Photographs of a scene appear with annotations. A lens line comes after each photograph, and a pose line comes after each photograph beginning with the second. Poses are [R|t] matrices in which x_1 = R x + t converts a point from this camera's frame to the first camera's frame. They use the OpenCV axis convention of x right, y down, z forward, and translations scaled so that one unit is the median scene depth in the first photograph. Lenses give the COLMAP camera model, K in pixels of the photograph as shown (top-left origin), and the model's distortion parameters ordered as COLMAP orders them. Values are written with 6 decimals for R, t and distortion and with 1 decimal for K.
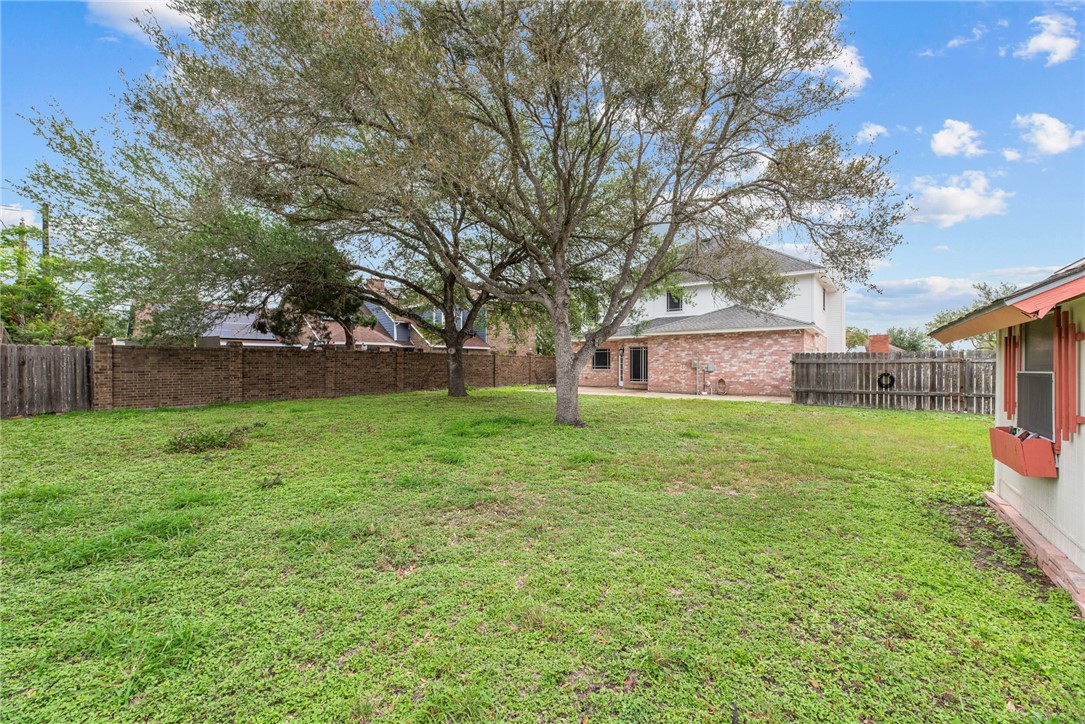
lens RADIAL K [[436.8, 0, 542.5], [0, 436.8, 362.0], [0, 0, 1]] dist [0.000358, 0.000023]
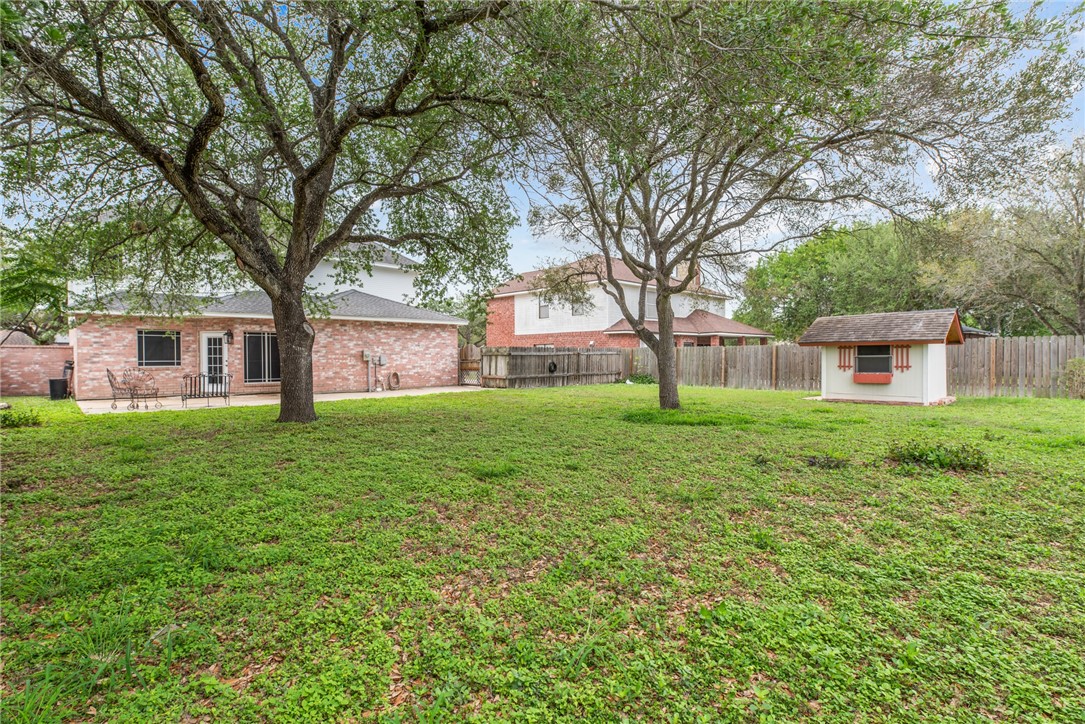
lens RADIAL K [[557.7, 0, 542.5], [0, 557.7, 362.0], [0, 0, 1]] dist [0.000033, 0.000001]
pose [[0.138876, -0.011485, 0.990243, -0.690642], [-0.000783, 0.999931, 0.011707, 0.002702], [-0.990309, -0.002401, 0.138858, 0.522660]]
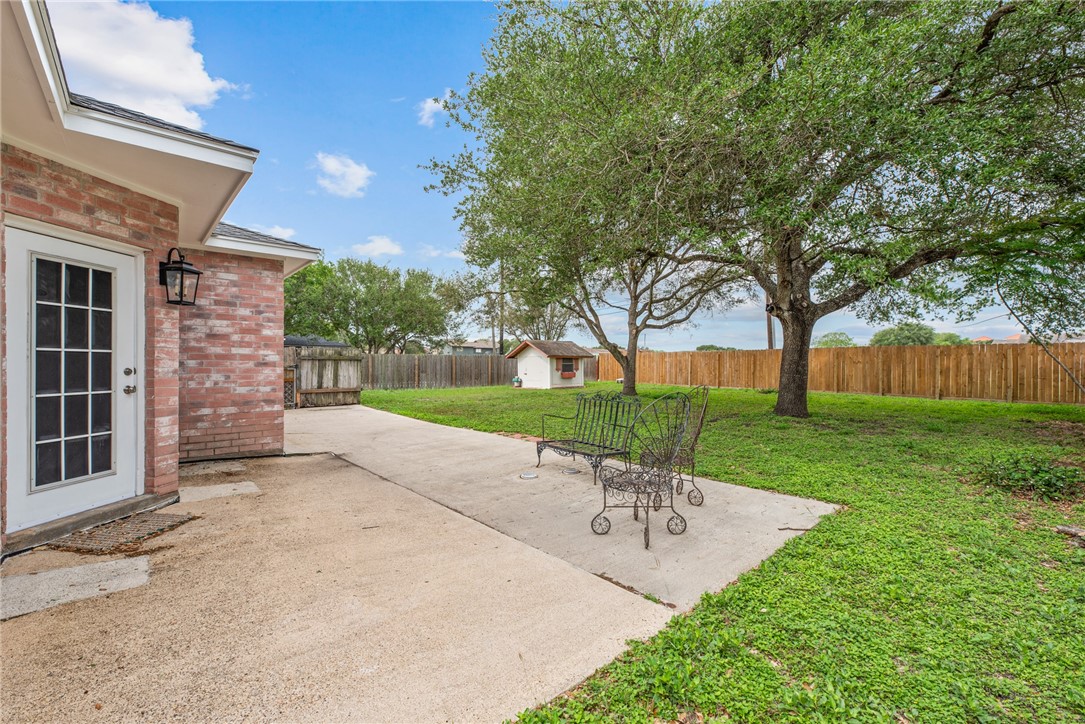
lens RADIAL K [[460.4, 0, 542.5], [0, 460.4, 362.0], [0, 0, 1]] dist [-0.000236, -0.000020]
pose [[-0.979736, -0.002067, 0.200281, 0.004356], [-0.003648, 0.999965, -0.007525, 0.009776], [-0.200258, -0.008103, -0.979710, 1.381144]]
